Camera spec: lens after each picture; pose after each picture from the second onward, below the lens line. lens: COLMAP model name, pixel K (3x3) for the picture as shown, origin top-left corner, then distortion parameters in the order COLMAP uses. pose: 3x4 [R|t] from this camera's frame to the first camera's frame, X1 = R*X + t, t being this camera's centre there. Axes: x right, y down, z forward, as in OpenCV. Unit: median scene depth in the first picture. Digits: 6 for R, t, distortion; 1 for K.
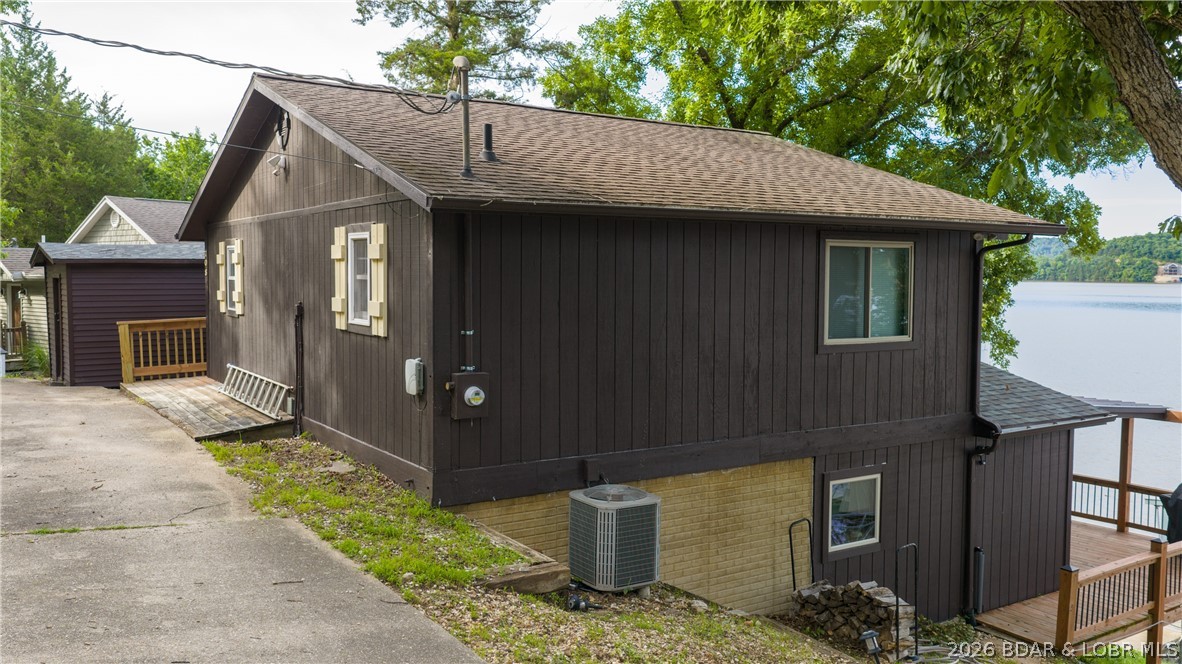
lens RADIAL K [[980.5, 0, 598.4], [0, 980.5, 332.4], [0, 0, 1]] dist [0.027307, -0.059929]
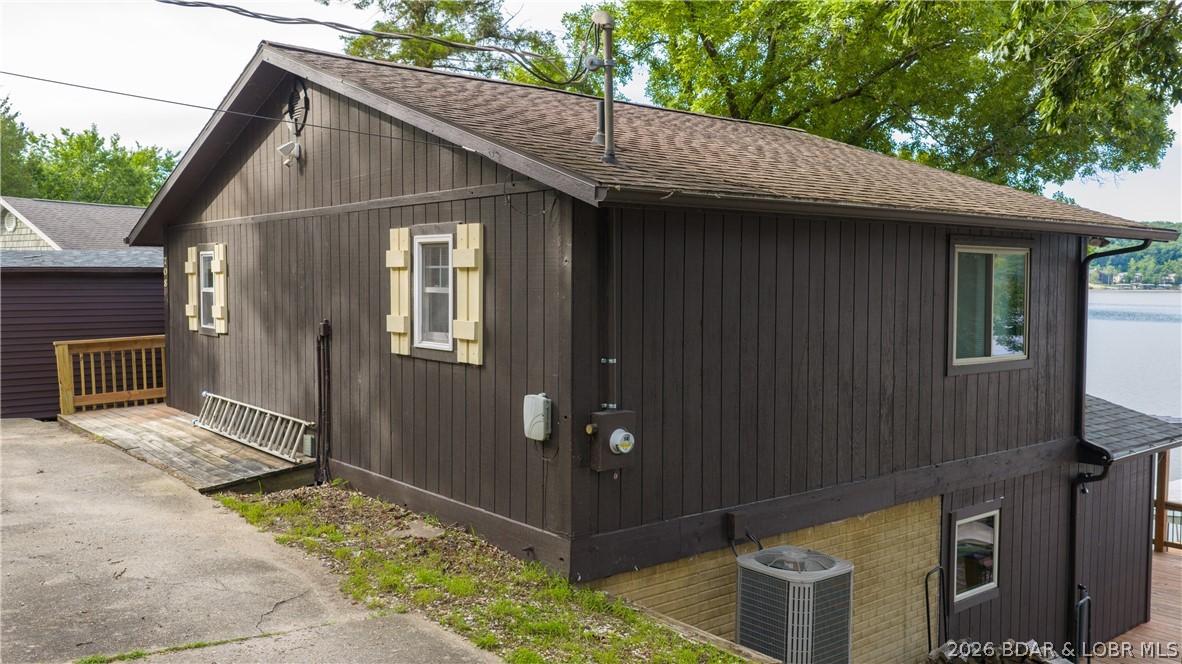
lens RADIAL K [[980.5, 0, 601.4], [0, 980.5, 330.1], [0, 0, 1]] dist [0.027307, -0.059929]
pose [[0.993618, -0.007044, 0.112580, -0.175640], [0.008198, 0.999918, -0.009790, -0.012839], [-0.112502, 0.010650, 0.993594, 0.164839]]
